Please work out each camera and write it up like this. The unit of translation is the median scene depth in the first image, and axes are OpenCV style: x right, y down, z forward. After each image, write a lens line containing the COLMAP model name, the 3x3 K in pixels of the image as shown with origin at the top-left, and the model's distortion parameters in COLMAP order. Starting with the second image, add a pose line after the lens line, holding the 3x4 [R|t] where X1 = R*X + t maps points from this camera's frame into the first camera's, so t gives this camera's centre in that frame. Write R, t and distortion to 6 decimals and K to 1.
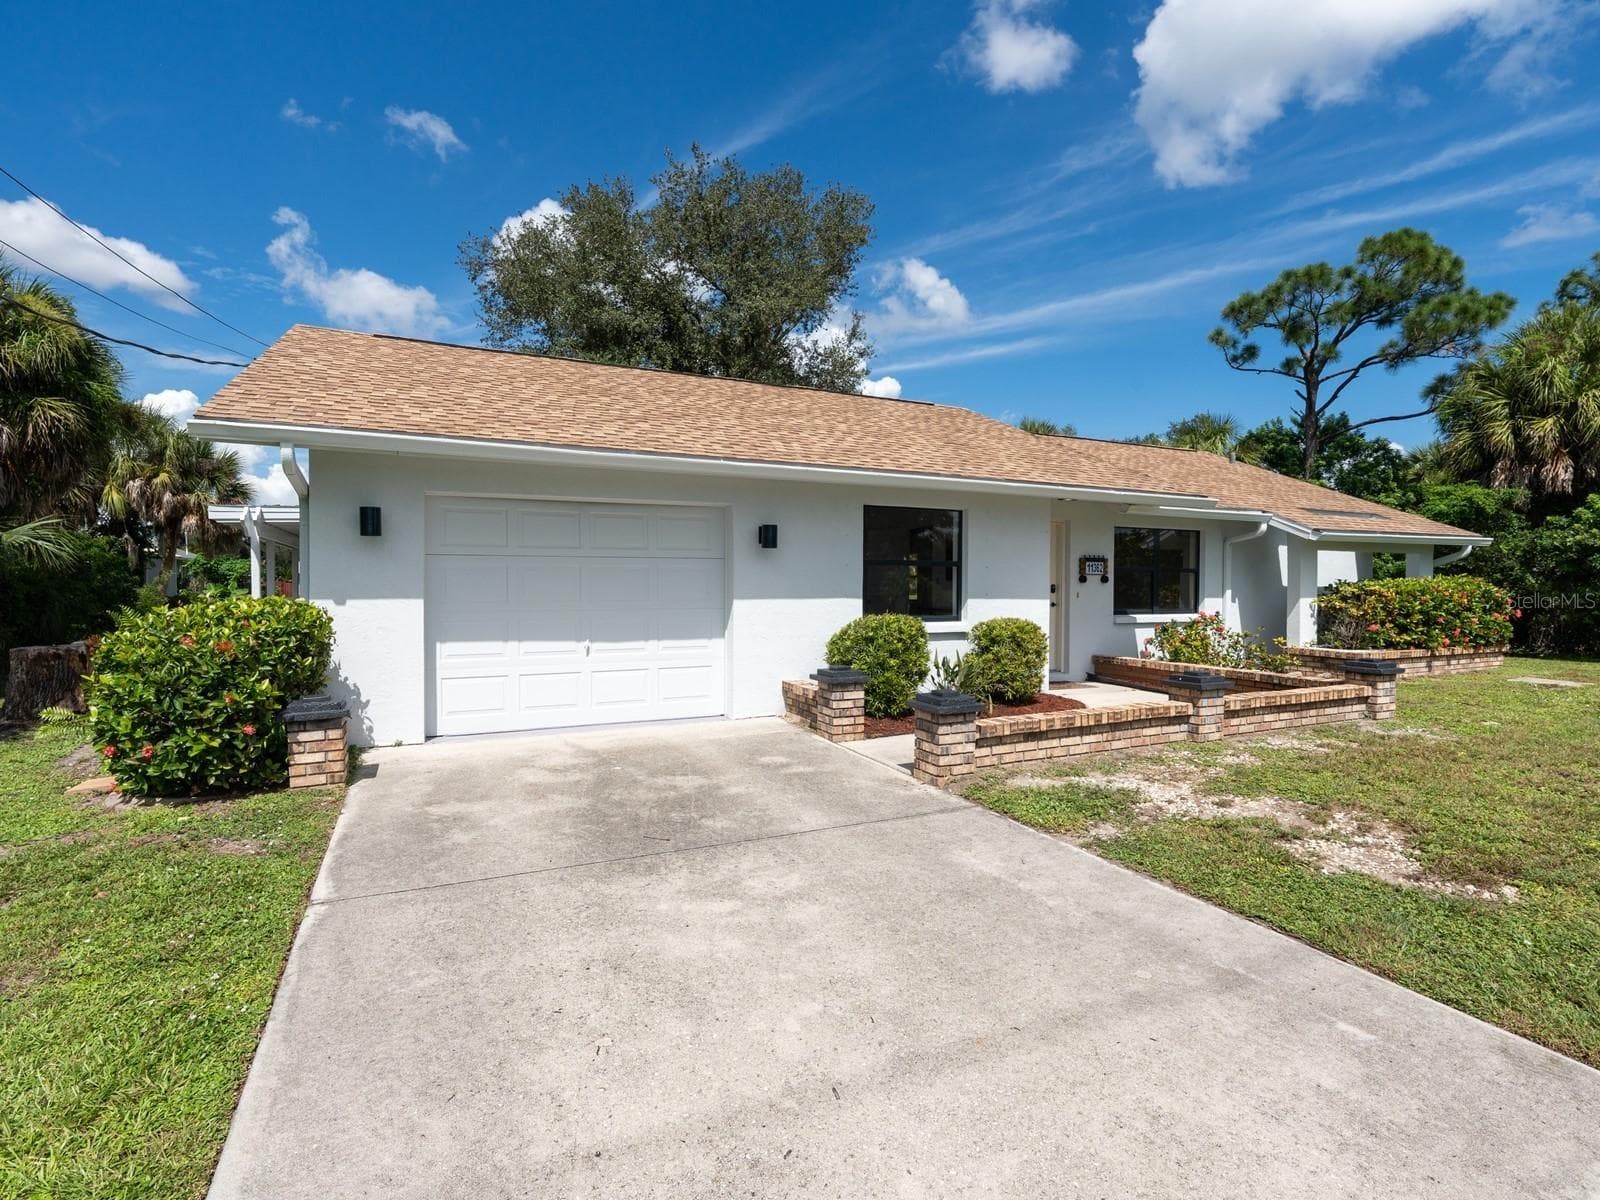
lens RADIAL K [[809.0, 0, 787.6], [0, 809.0, 592.3], [0, 0, 1]] dist [-0.003084, -0.001232]
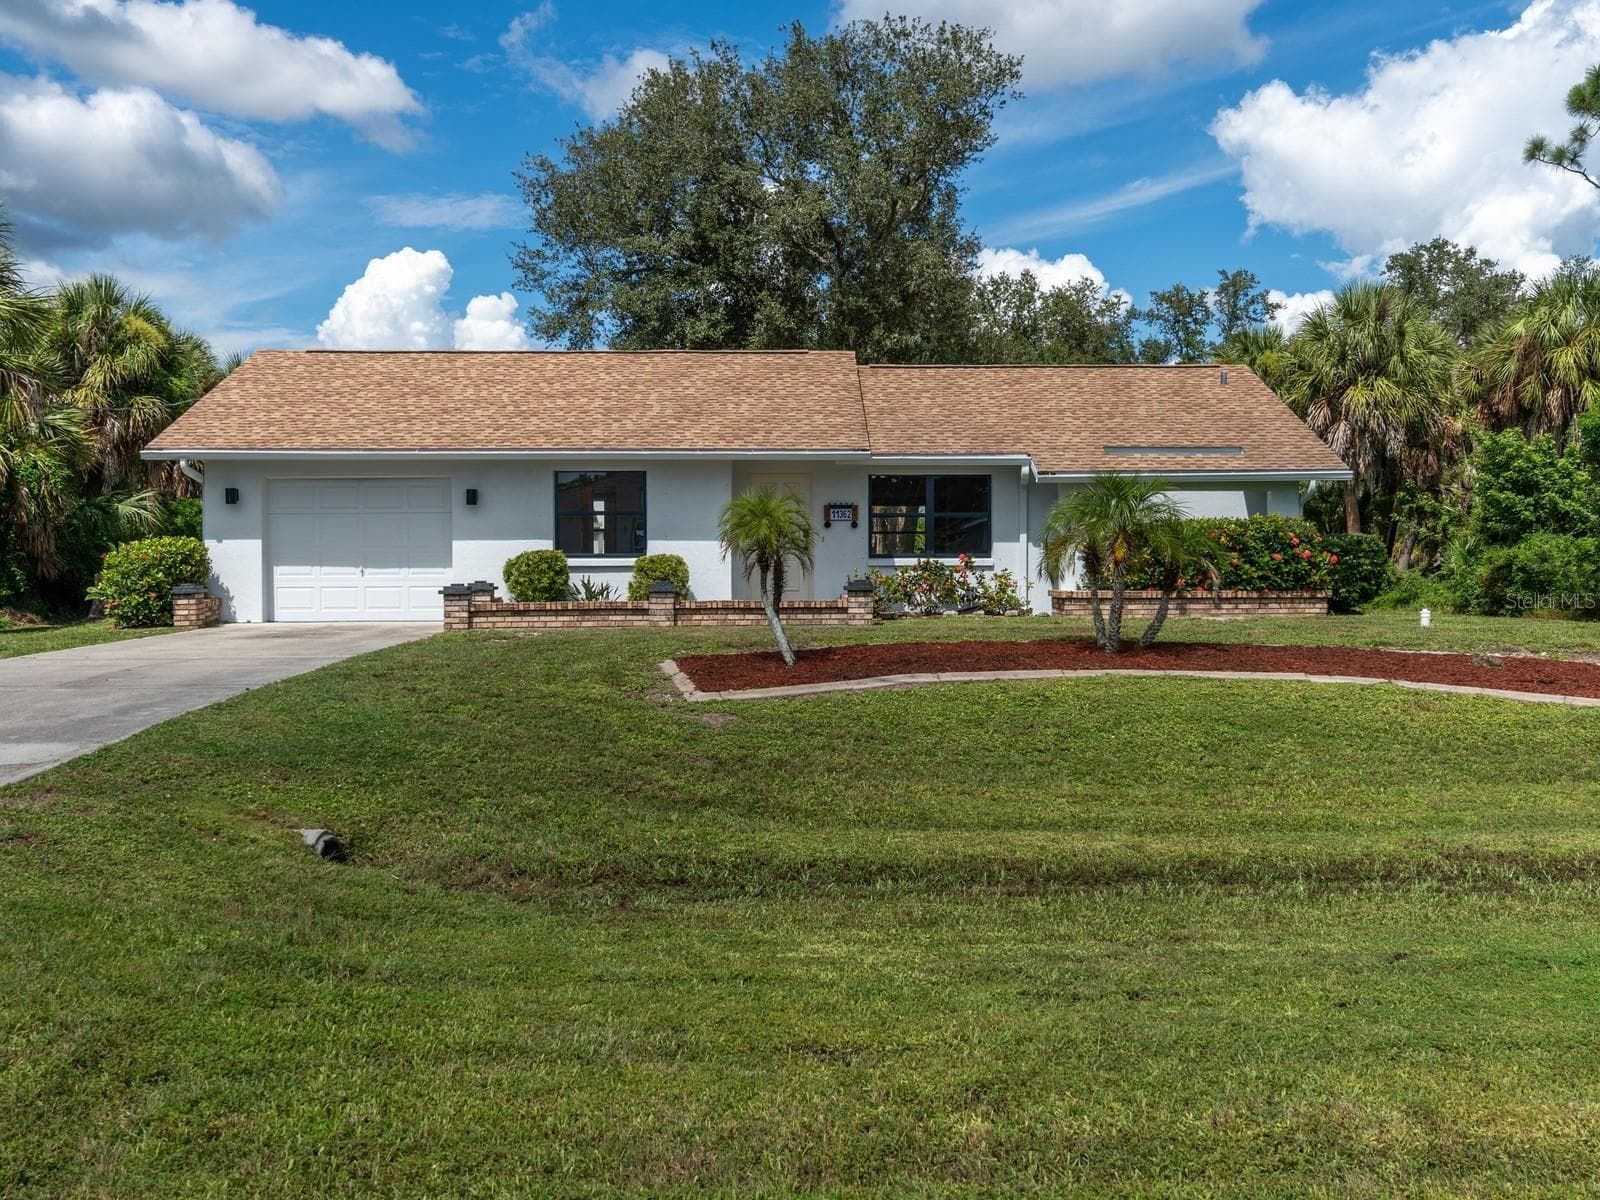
lens RADIAL K [[1624.5, 0, 800.6], [0, 1624.5, 638.3], [0, 0, 1]] dist [-0.020296, -0.018761]
pose [[0.909245, 0.012951, -0.416060, 1.977094], [0.000570, 0.999476, 0.032358, 0.104372], [0.416261, -0.029658, 0.908761, -1.624656]]
